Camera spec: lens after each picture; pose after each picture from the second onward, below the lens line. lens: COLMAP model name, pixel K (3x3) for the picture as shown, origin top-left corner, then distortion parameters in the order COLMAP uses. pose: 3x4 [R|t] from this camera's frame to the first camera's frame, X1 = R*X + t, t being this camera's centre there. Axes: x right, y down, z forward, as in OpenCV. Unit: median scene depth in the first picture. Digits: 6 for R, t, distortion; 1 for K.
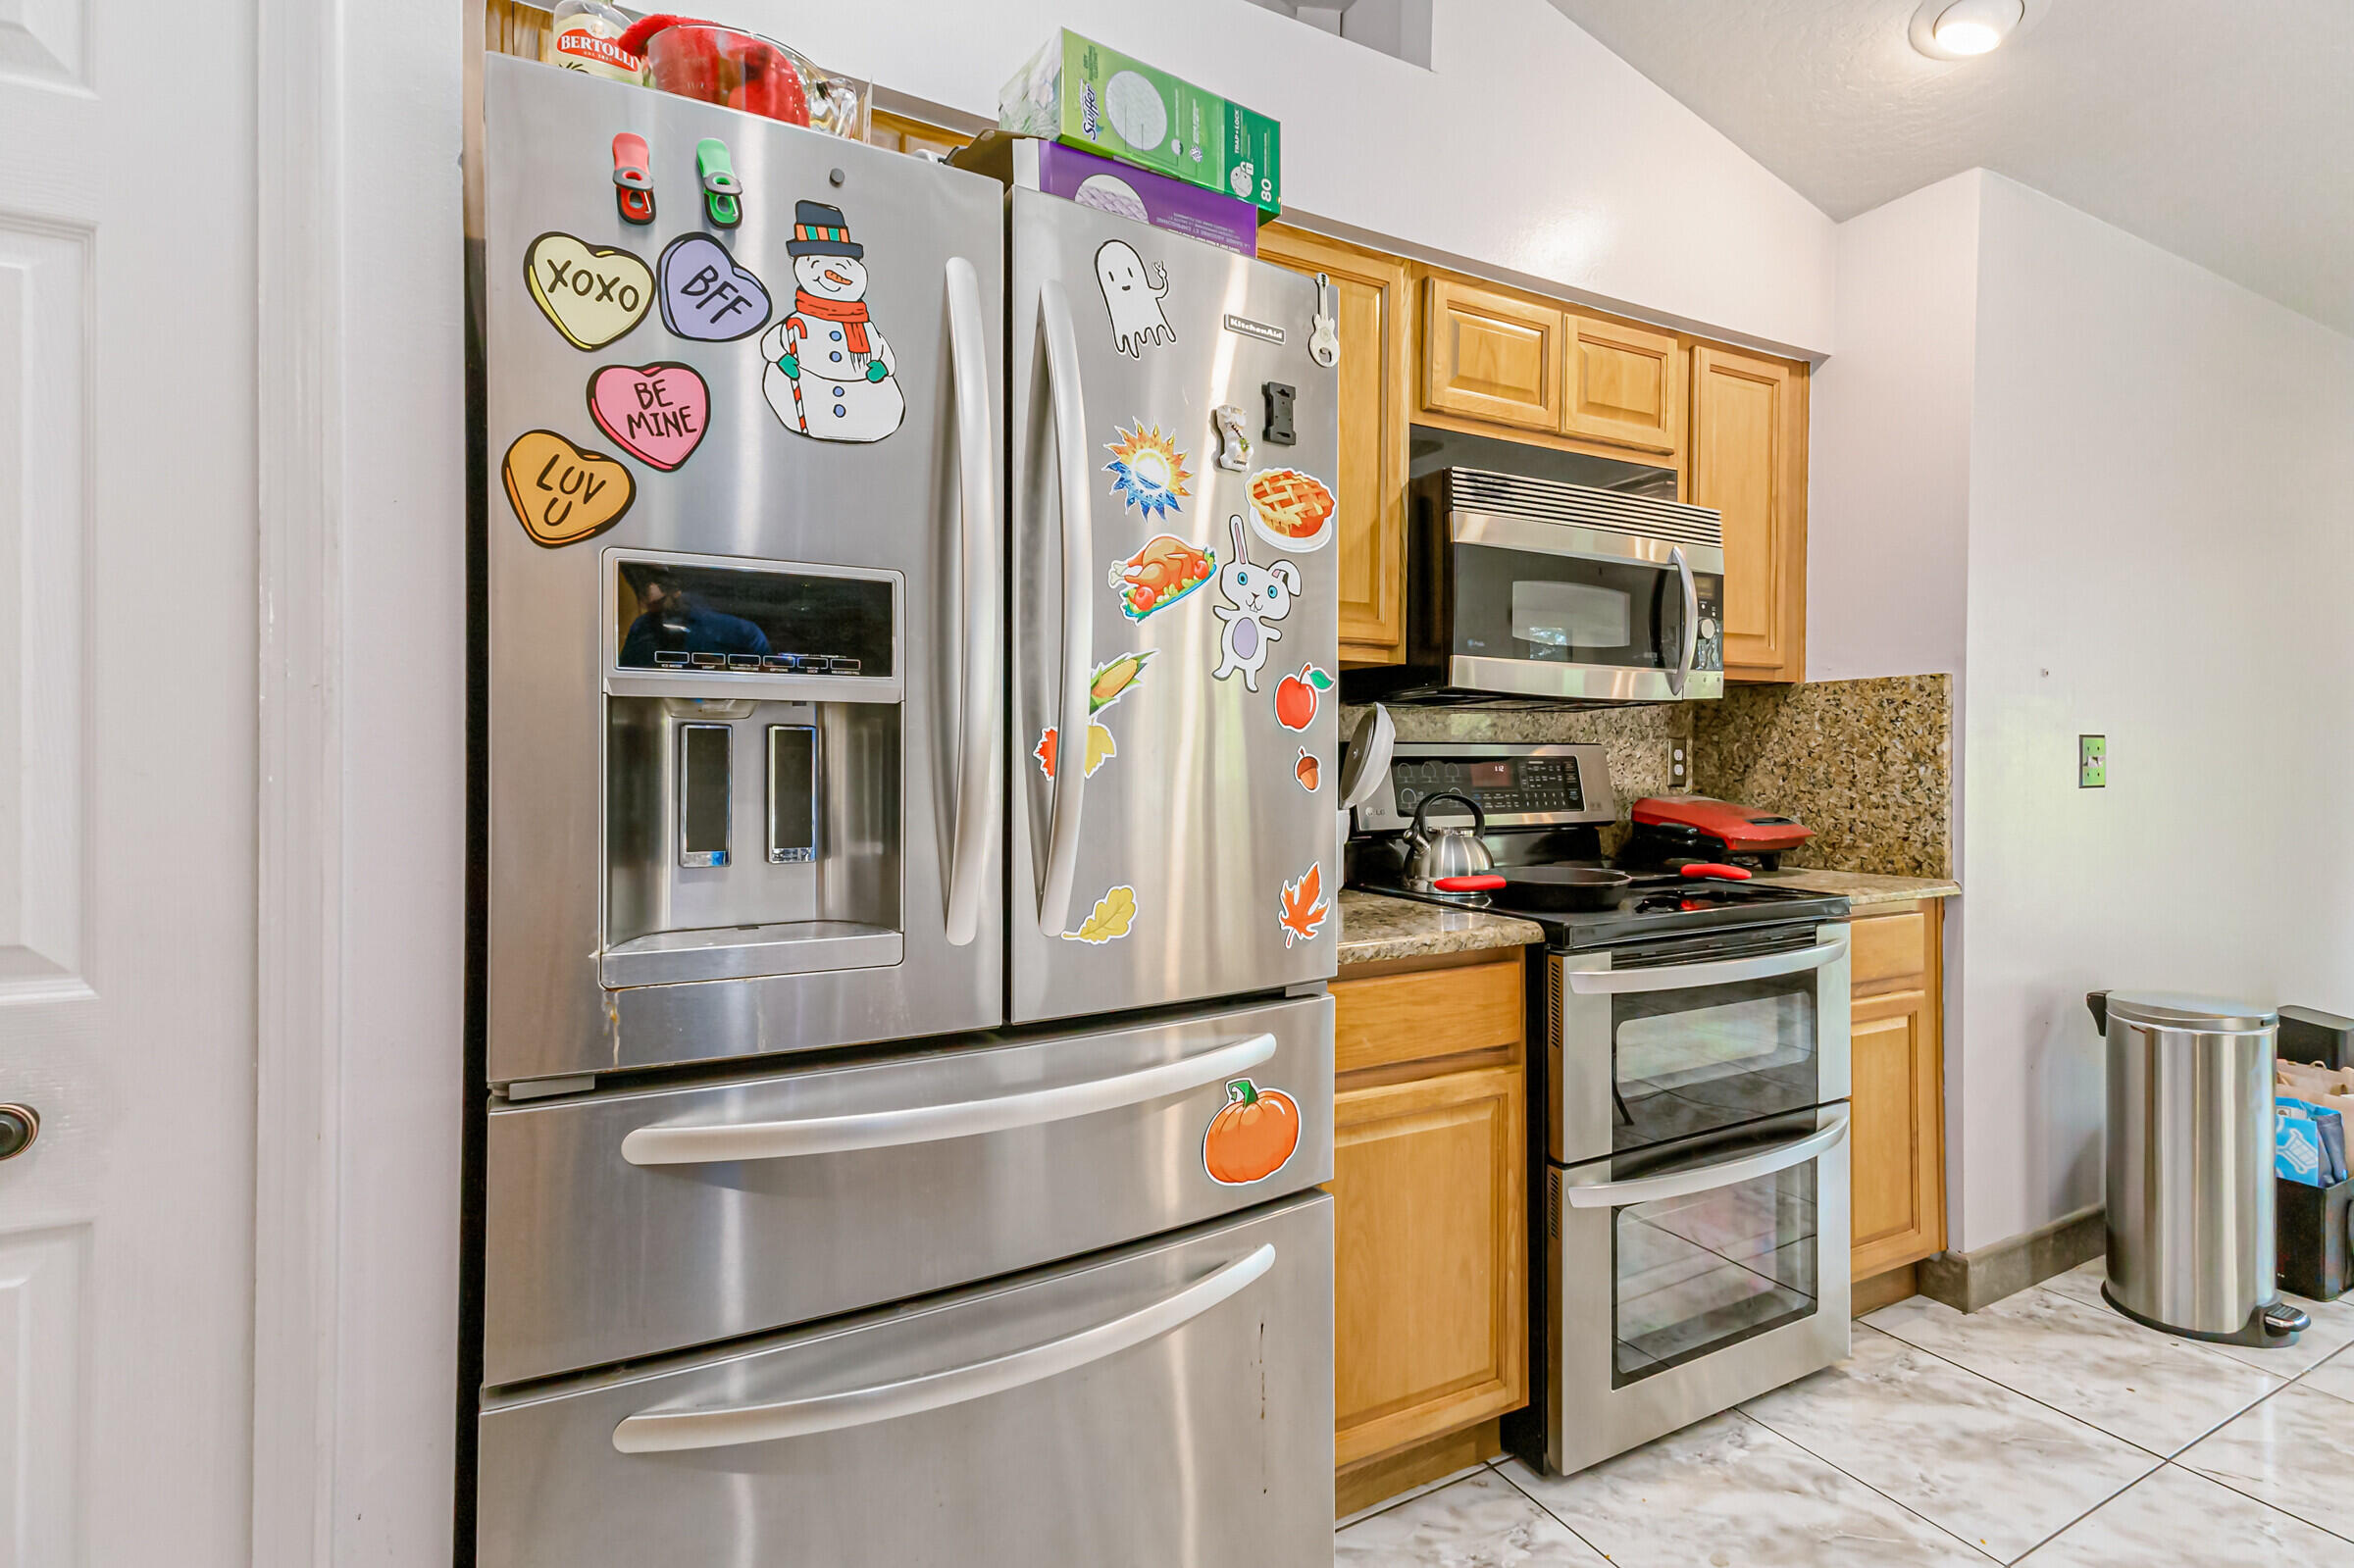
lens RADIAL K [[1099.0, 0, 1170.7], [0, 1099.0, 750.6], [0, 0, 1]] dist [0.029751, -0.007919]
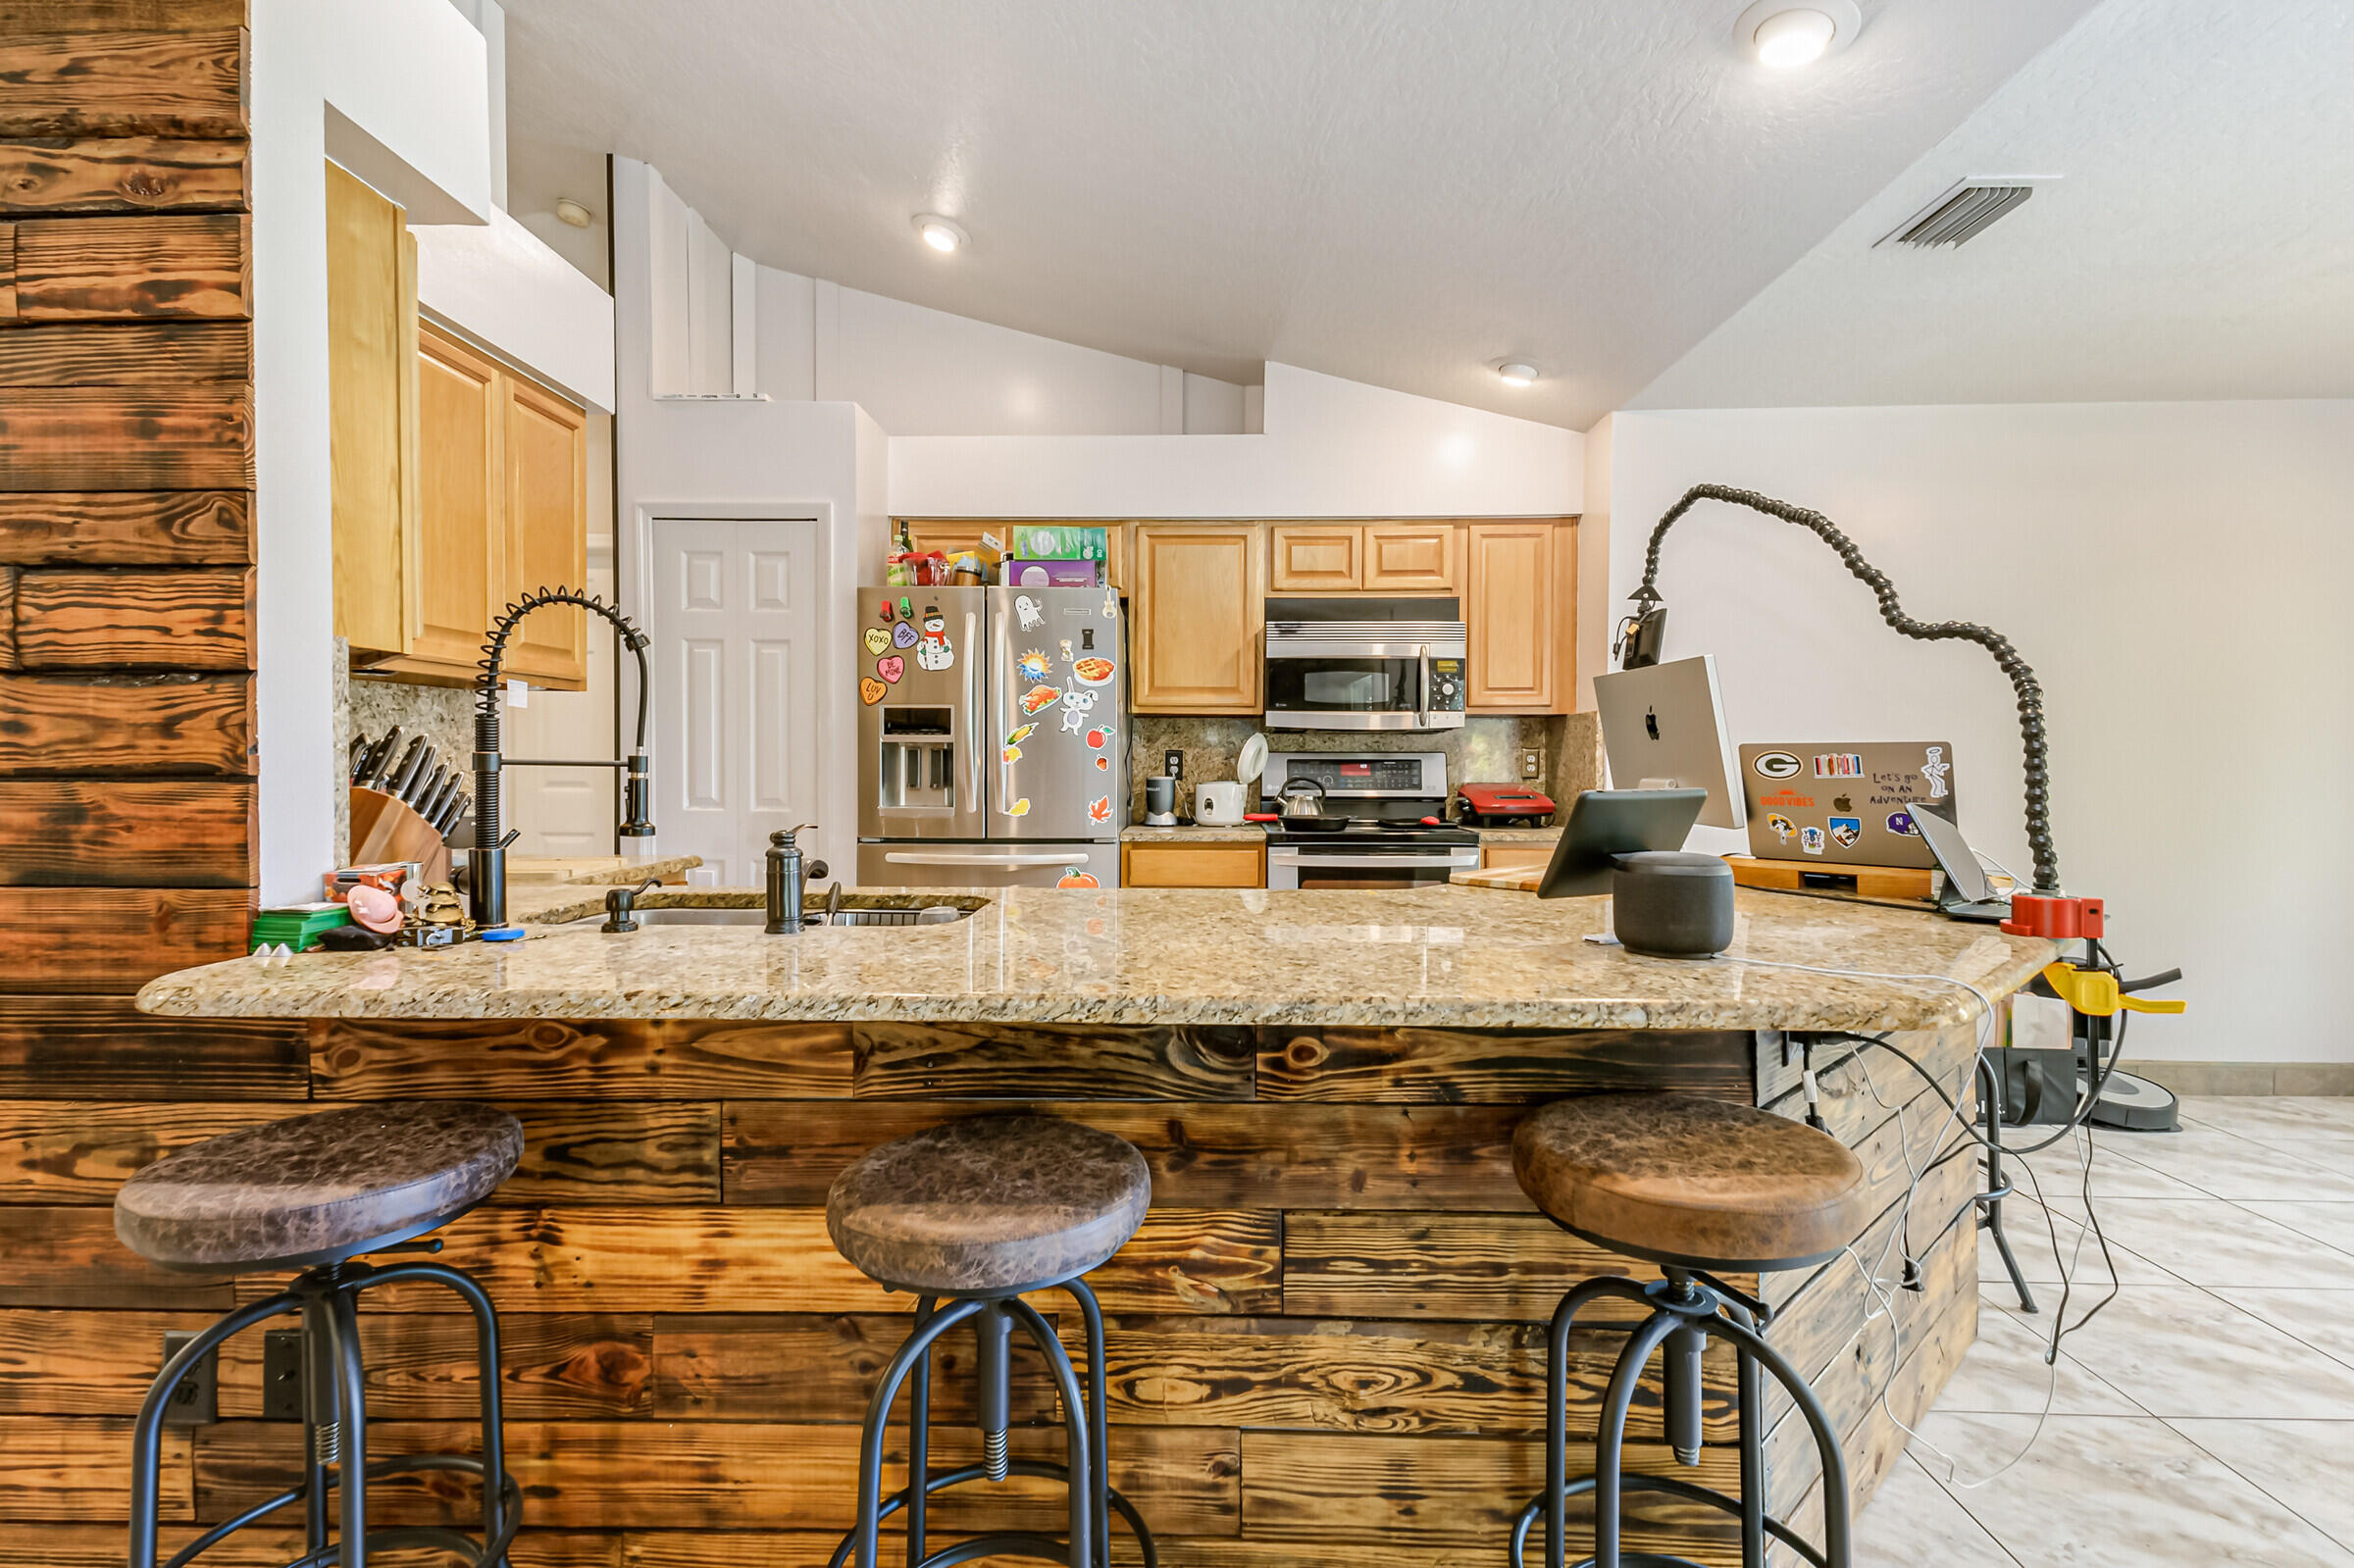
lens RADIAL K [[1099.0, 0, 1176.8], [0, 1099.0, 772.9], [0, 0, 1]] dist [0.029751, -0.007919]
pose [[0.865014, 0.005715, -0.501715, 1.740821], [-0.000313, 0.999941, 0.010851, 0.013453], [0.501747, -0.009230, 0.864965, -1.371396]]
